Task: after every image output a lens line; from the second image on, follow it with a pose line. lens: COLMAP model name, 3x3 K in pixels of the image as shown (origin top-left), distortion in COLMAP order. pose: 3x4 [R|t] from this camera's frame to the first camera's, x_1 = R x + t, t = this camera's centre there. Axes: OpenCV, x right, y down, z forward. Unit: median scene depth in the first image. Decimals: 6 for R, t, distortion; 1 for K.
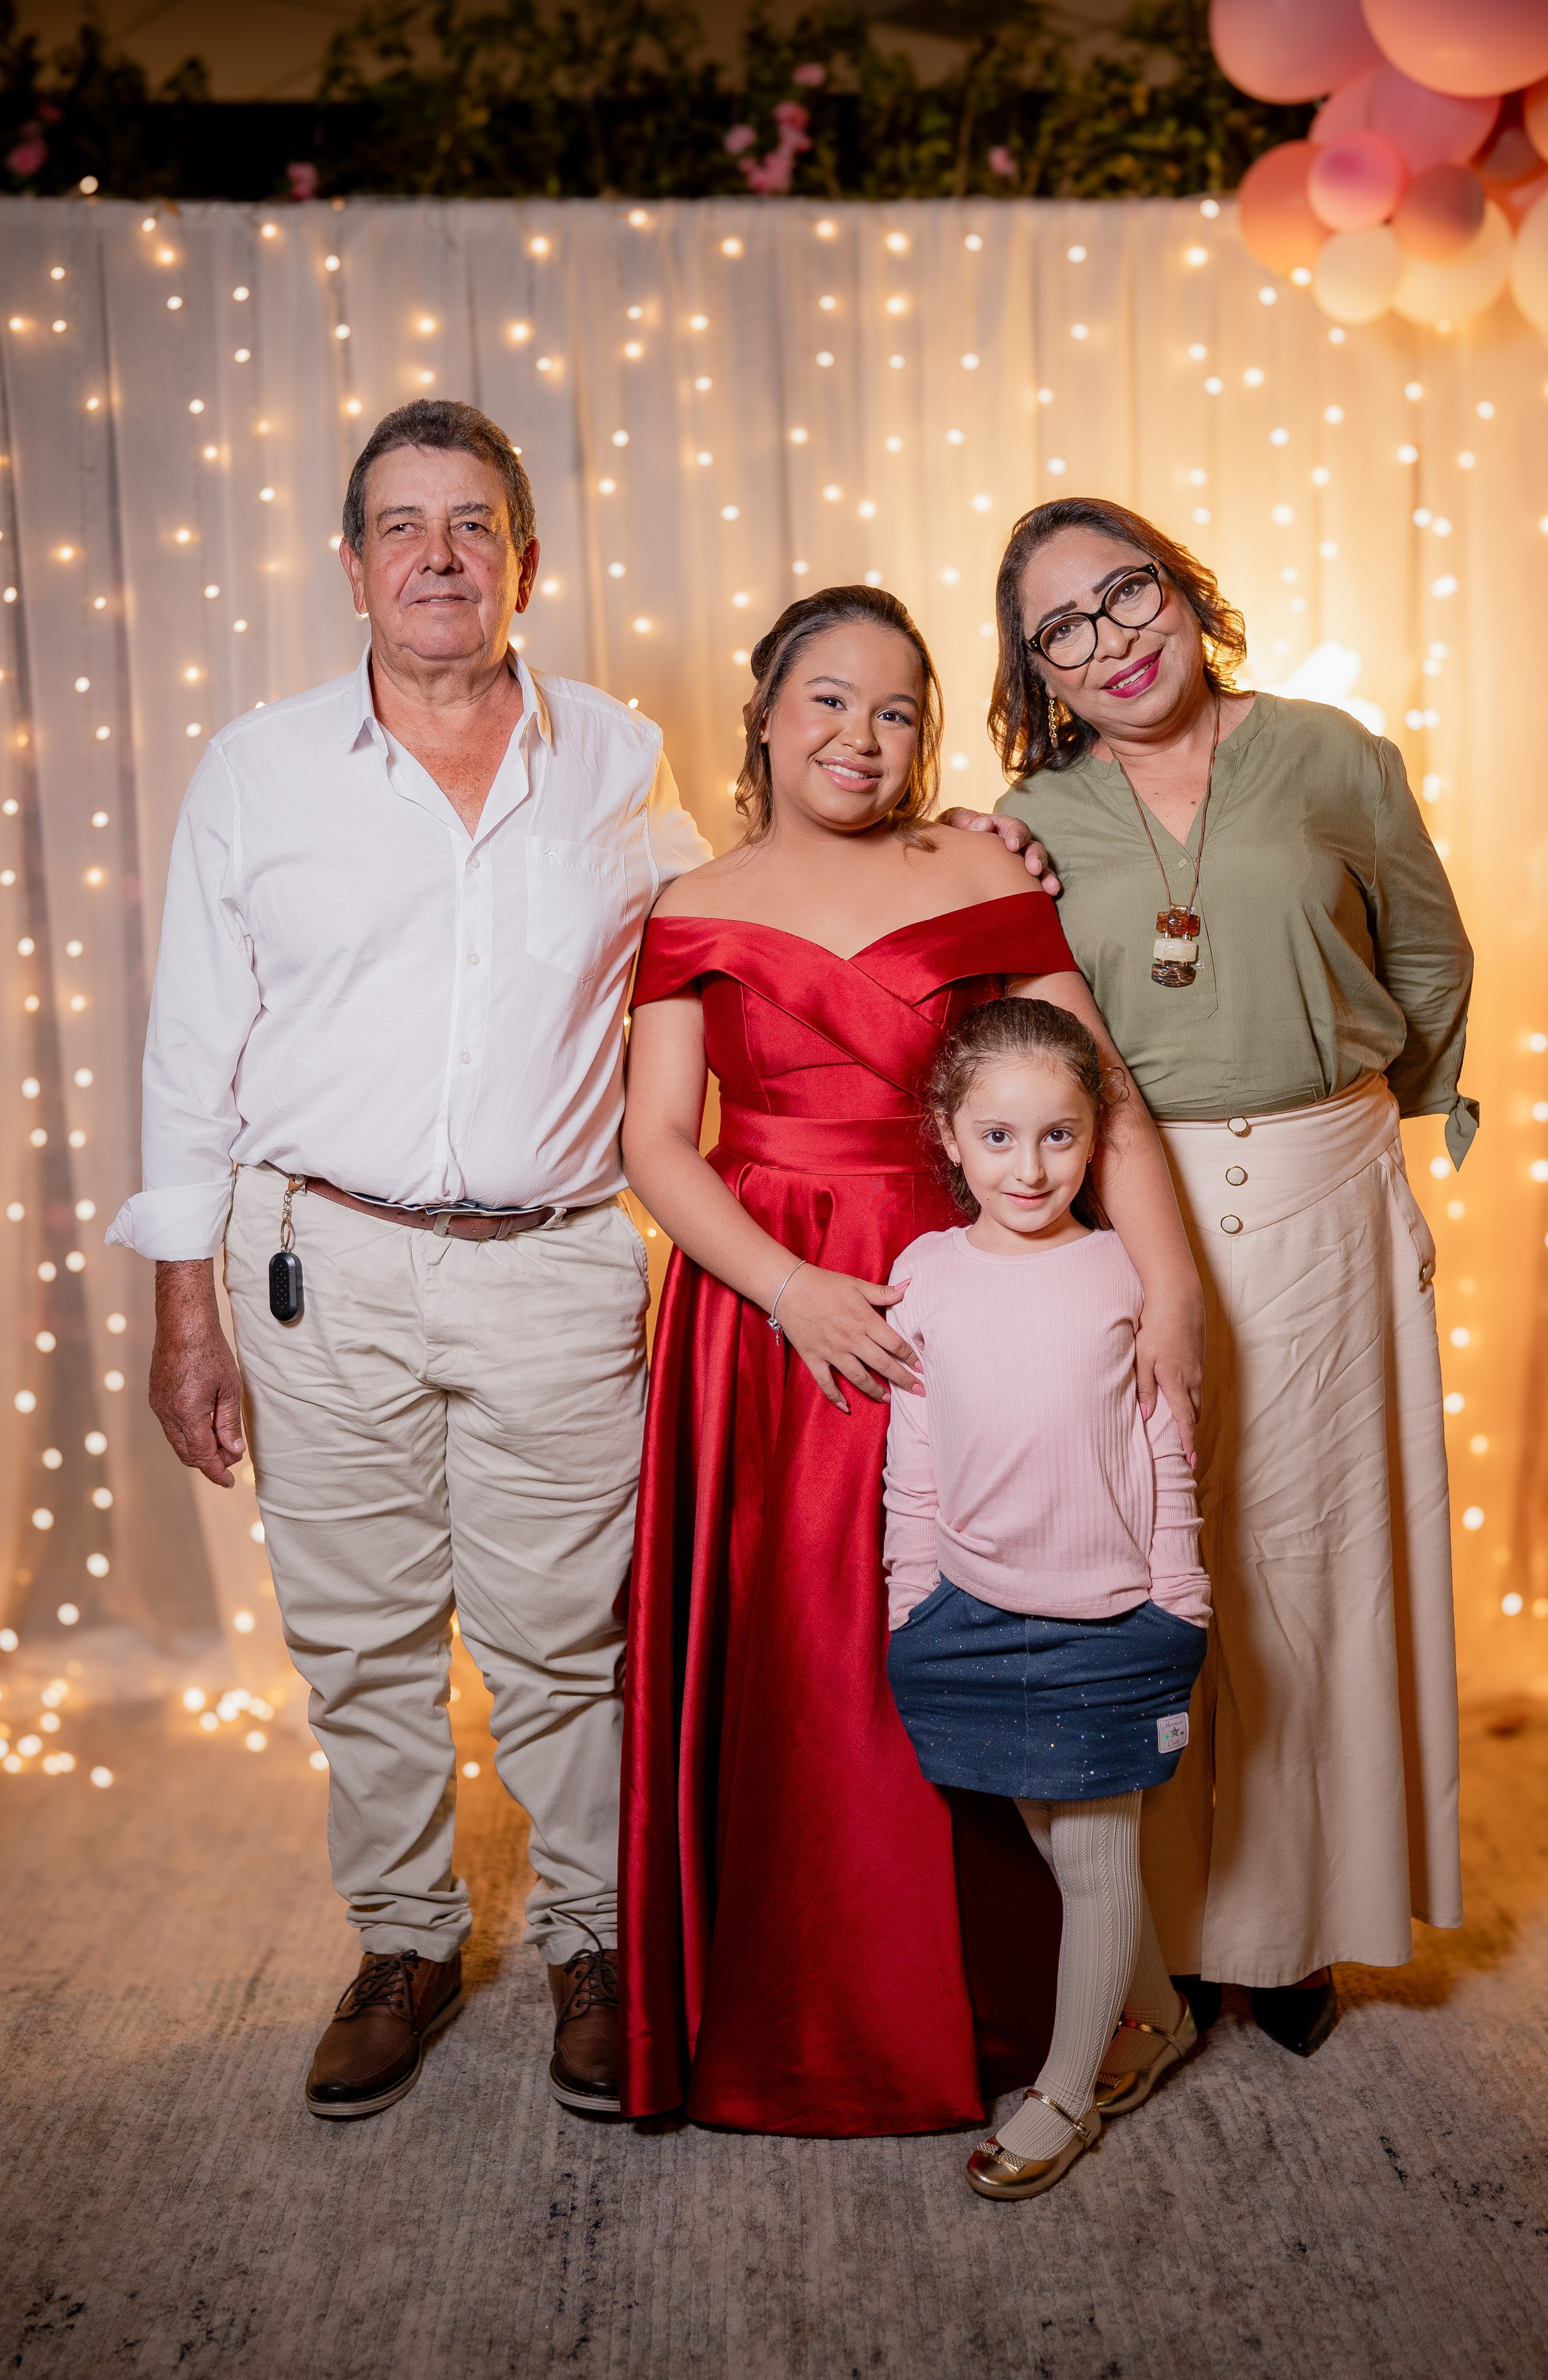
lens RADIAL K [[2411.0, 0, 734.4], [0, 2411.0, 1226.1], [0, 0, 1]] dist [-0.106197, 0.239449]
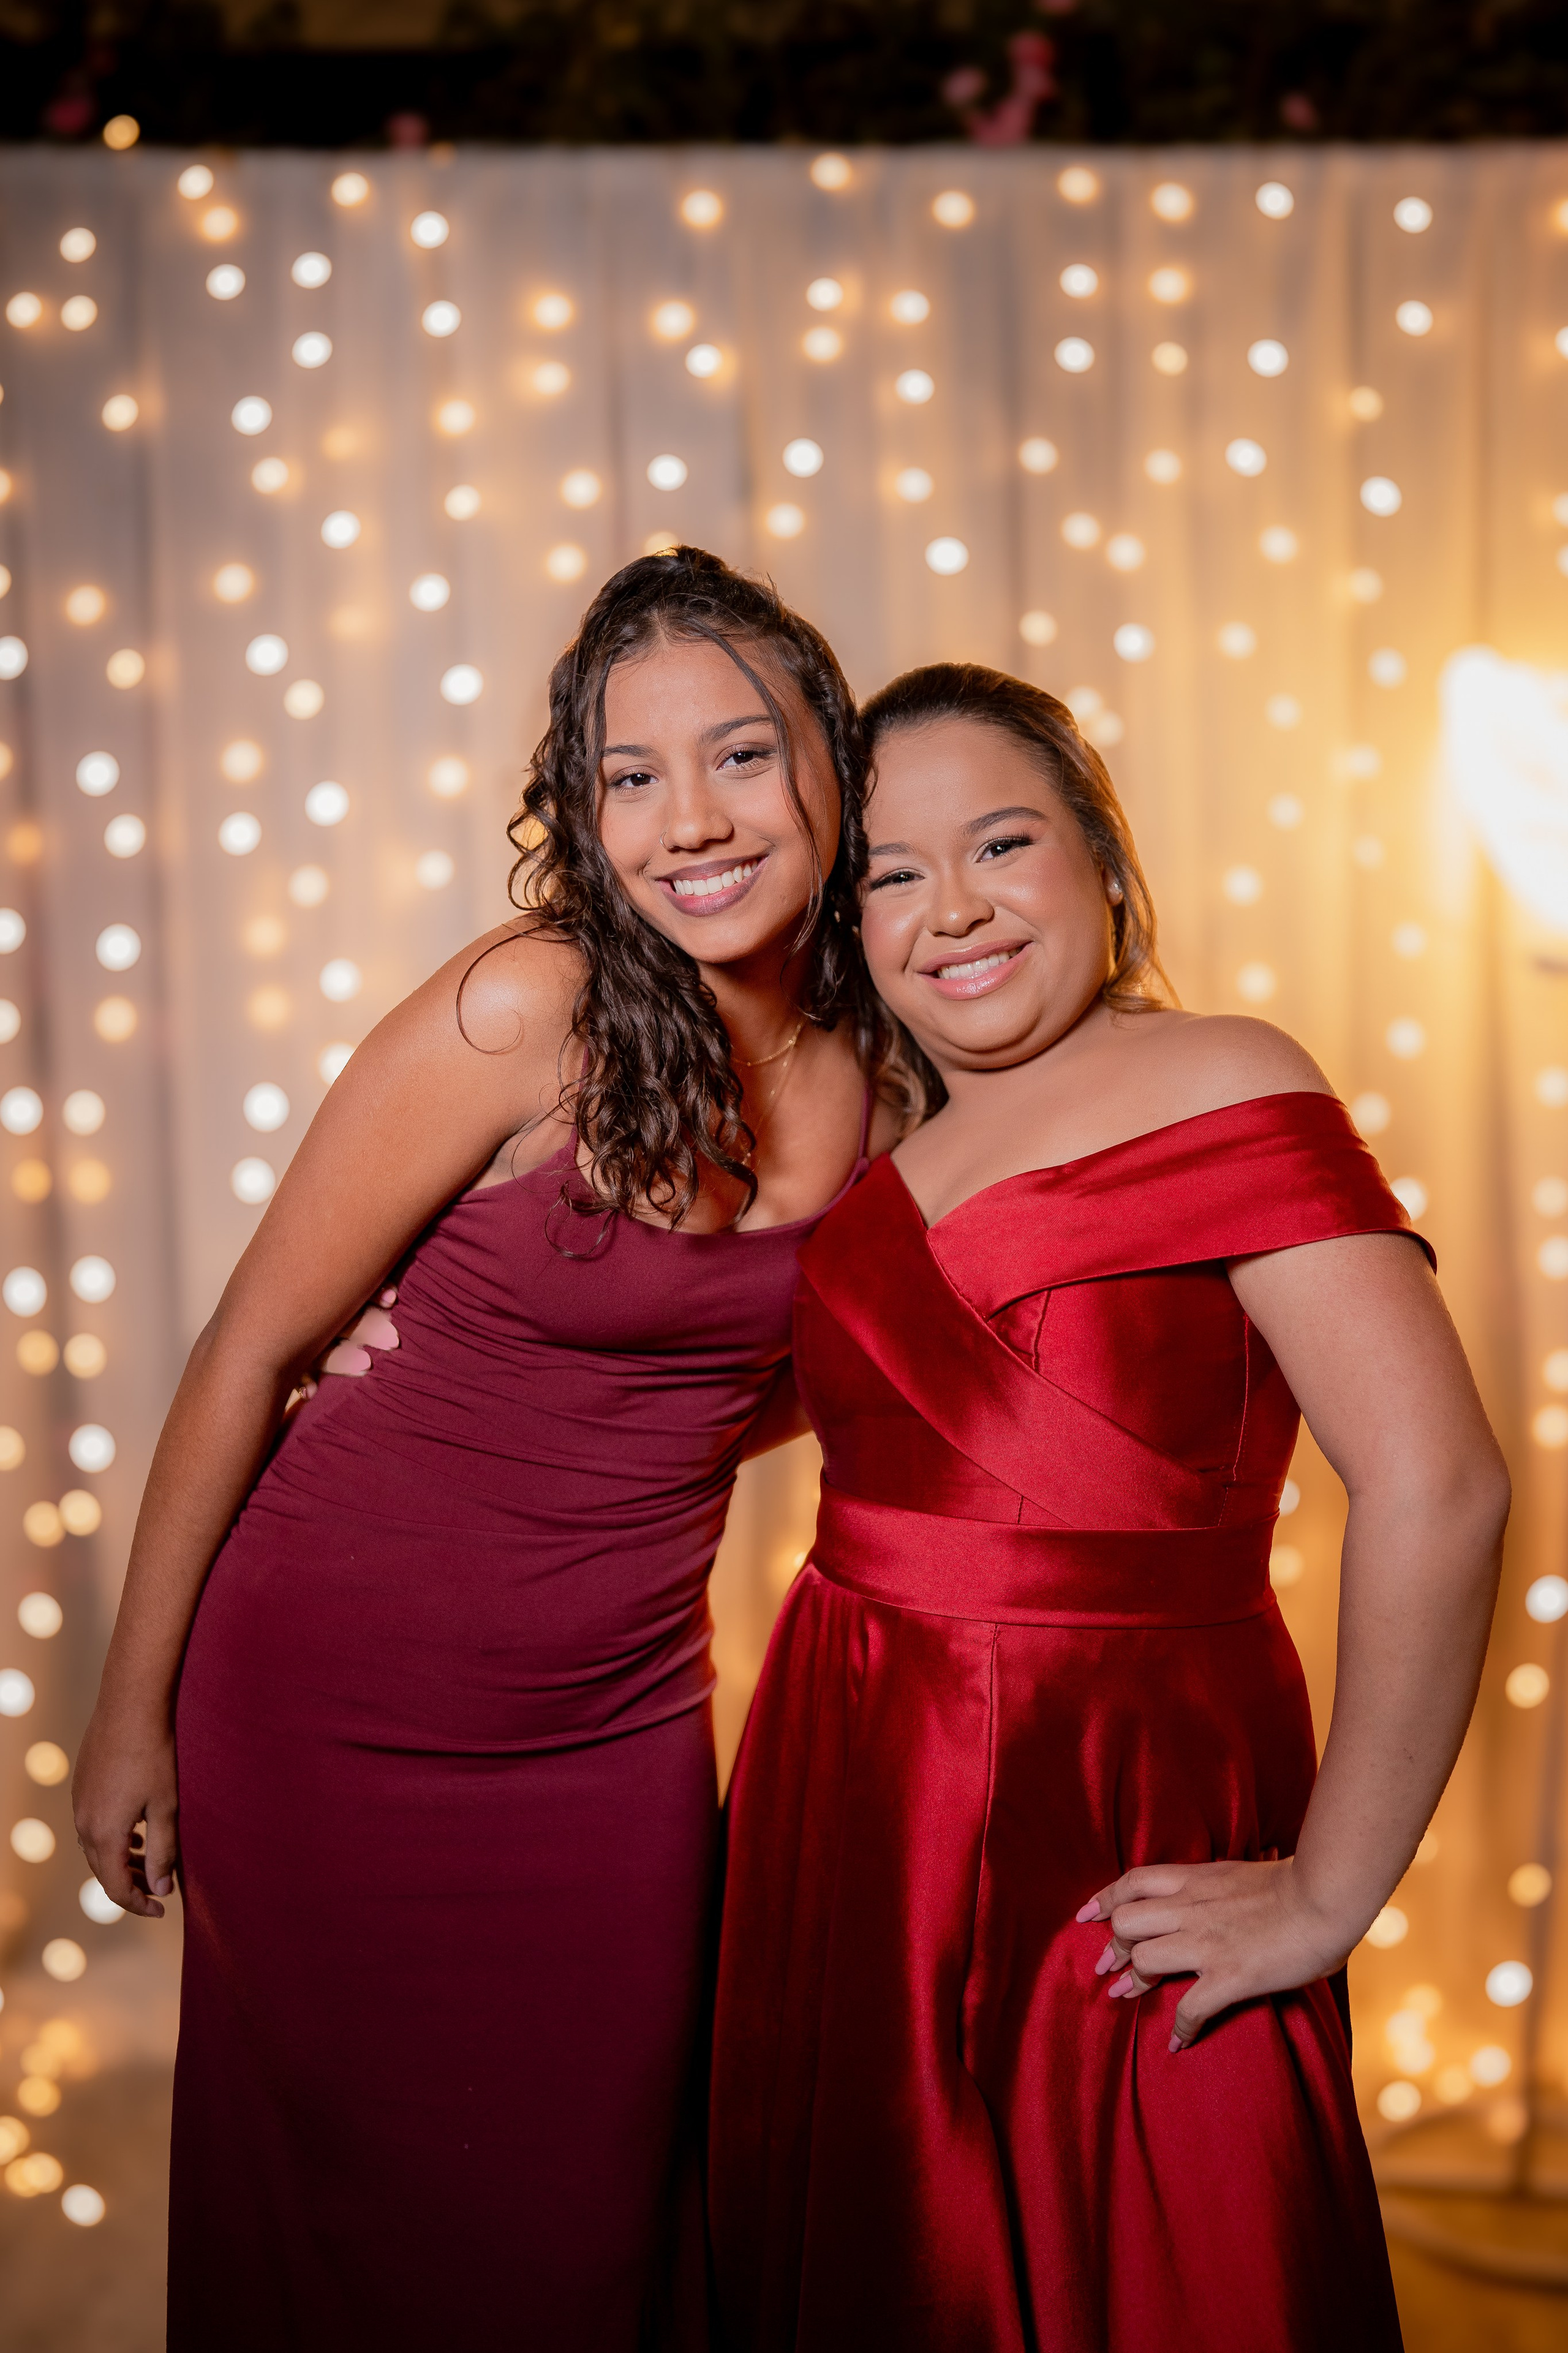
lens RADIAL K [[2286.5, 0, 784.0], [0, 2286.5, 1176.5], [0, 0, 1]] dist [-0.109104, 0.245543]
pose [[0.997967, 0.018493, -0.060993, -0.005385], [-0.020521, 0.999252, -0.032787, -0.078802], [0.060341, 0.033972, 0.997600, 0.293022]]
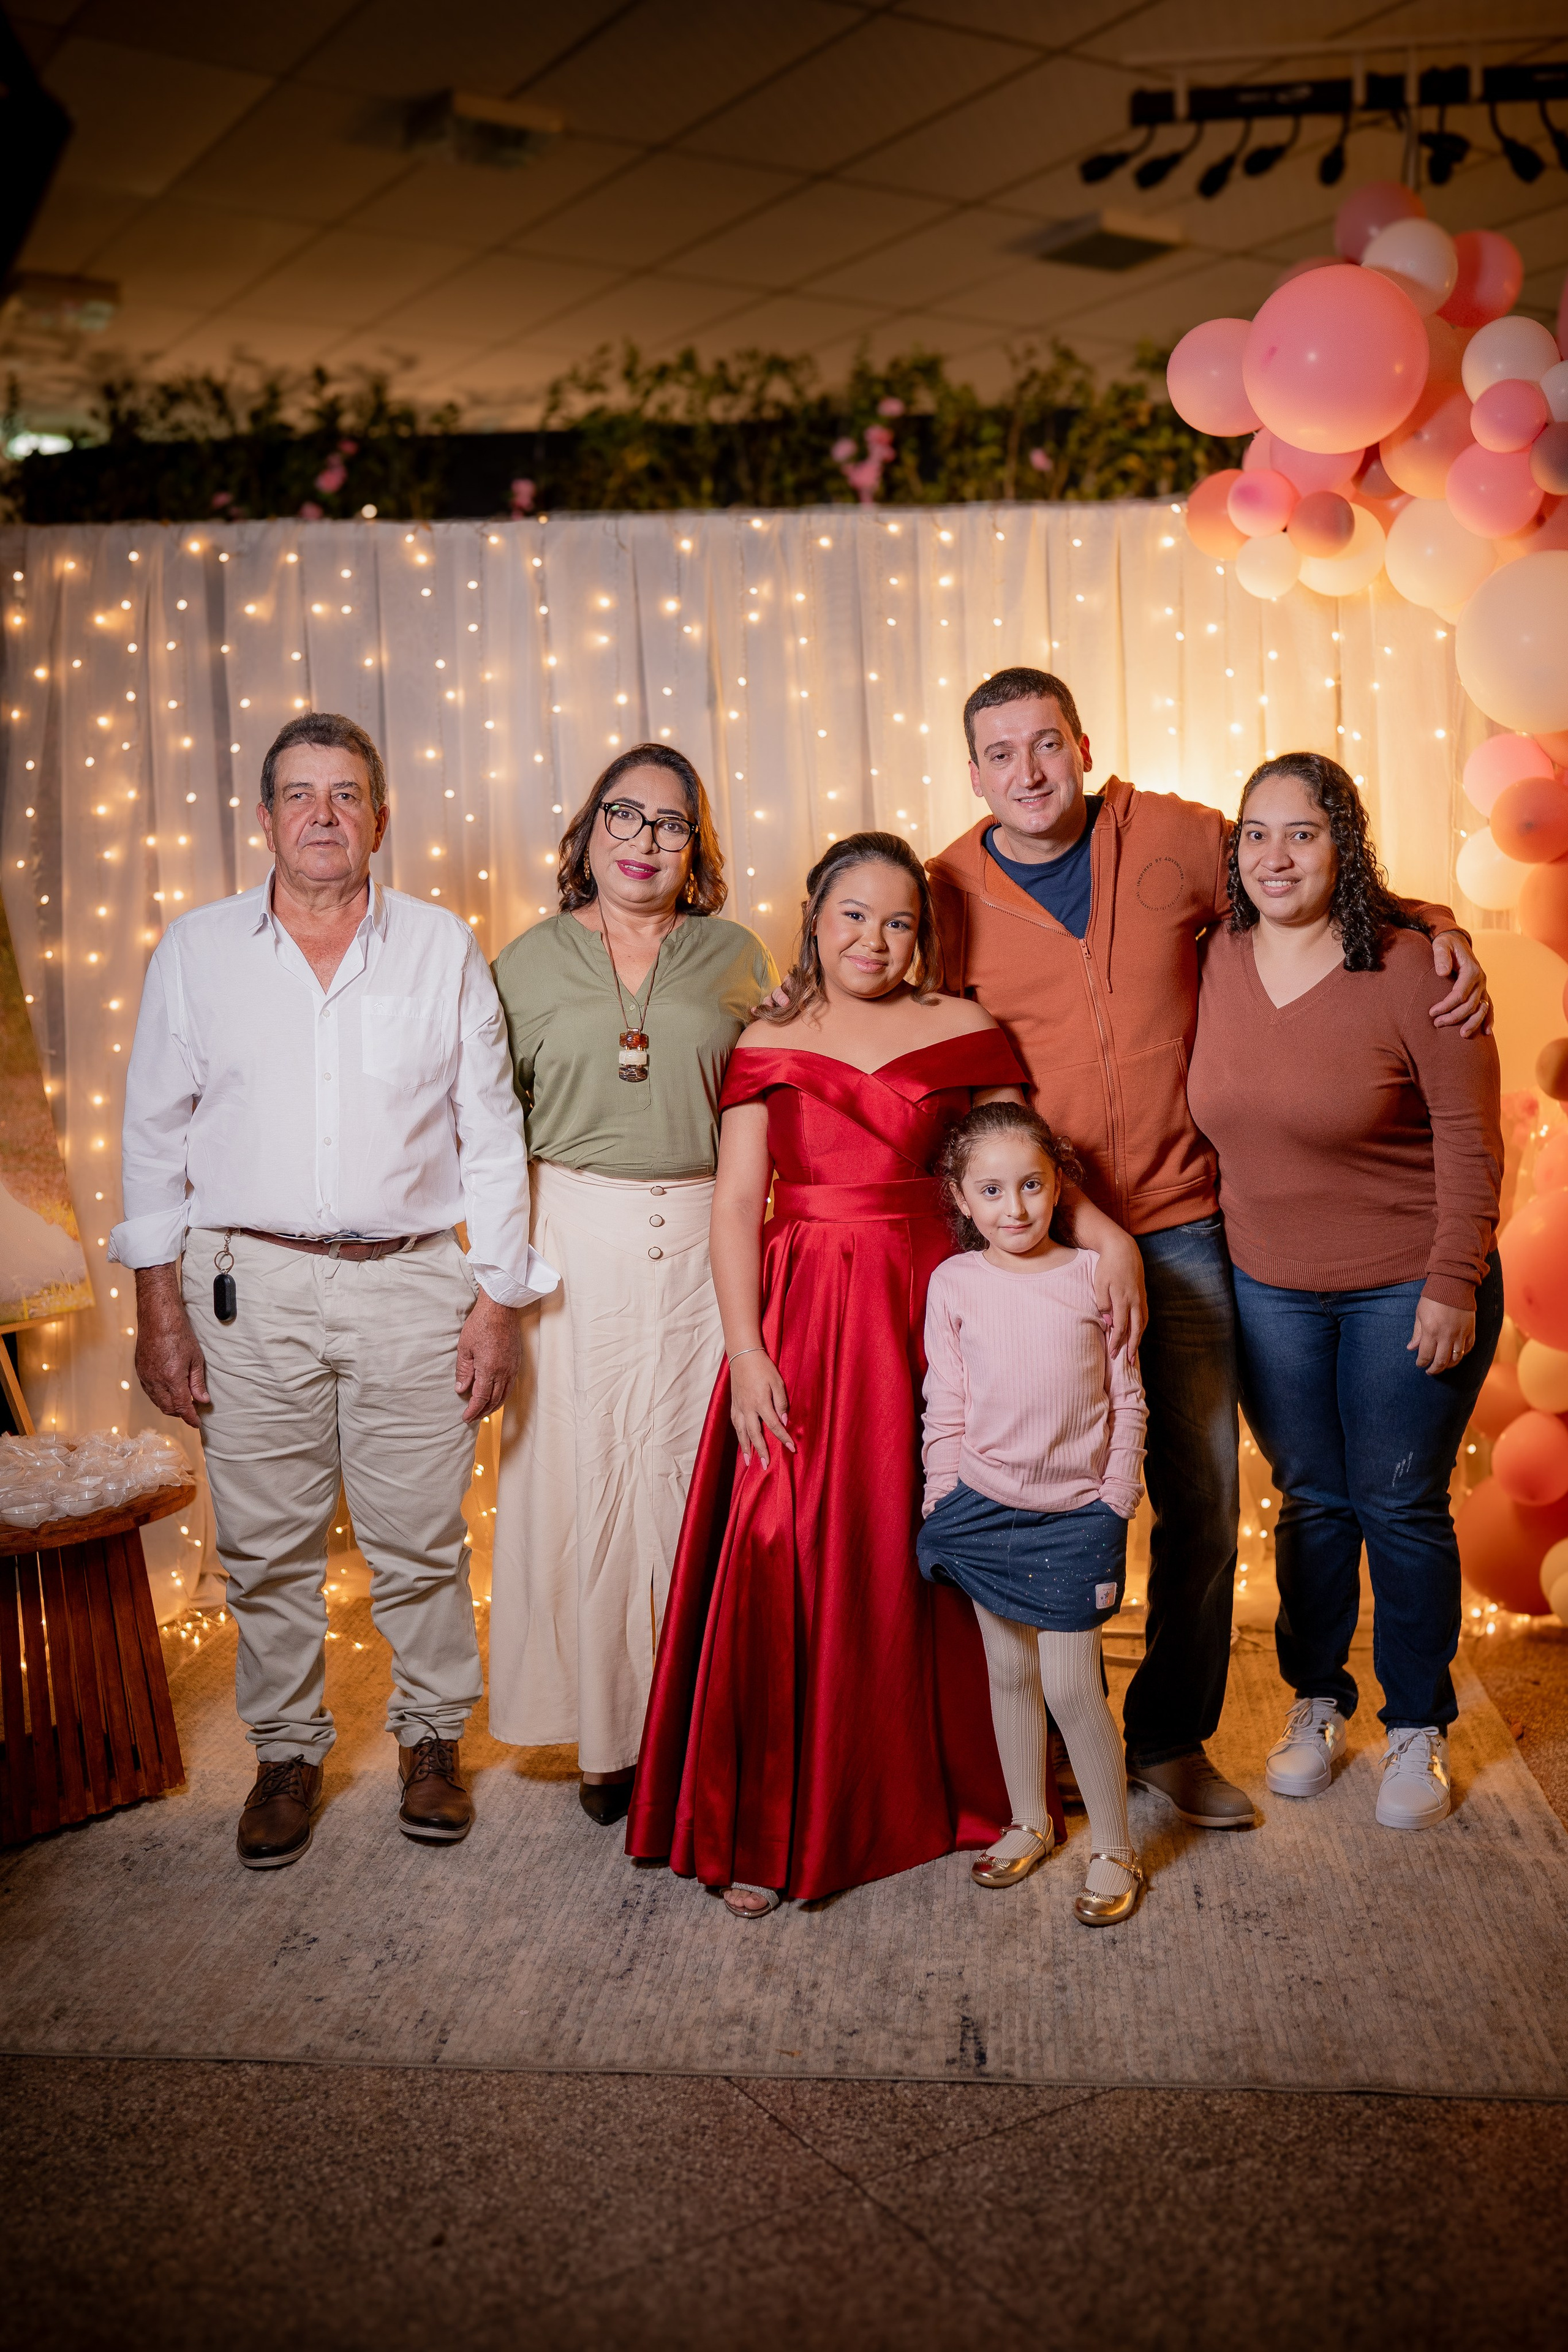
lens RADIAL K [[2199.3, 0, 781.7], [0, 2199.3, 1182.9], [0, 0, 1]] dist [-0.095057, 0.223590]
pose [[0.995448, 0.009855, -0.094793, 0.099271], [-0.012841, 0.999439, -0.030944, -0.000921], [0.094435, 0.032020, 0.995016, -0.251714]]
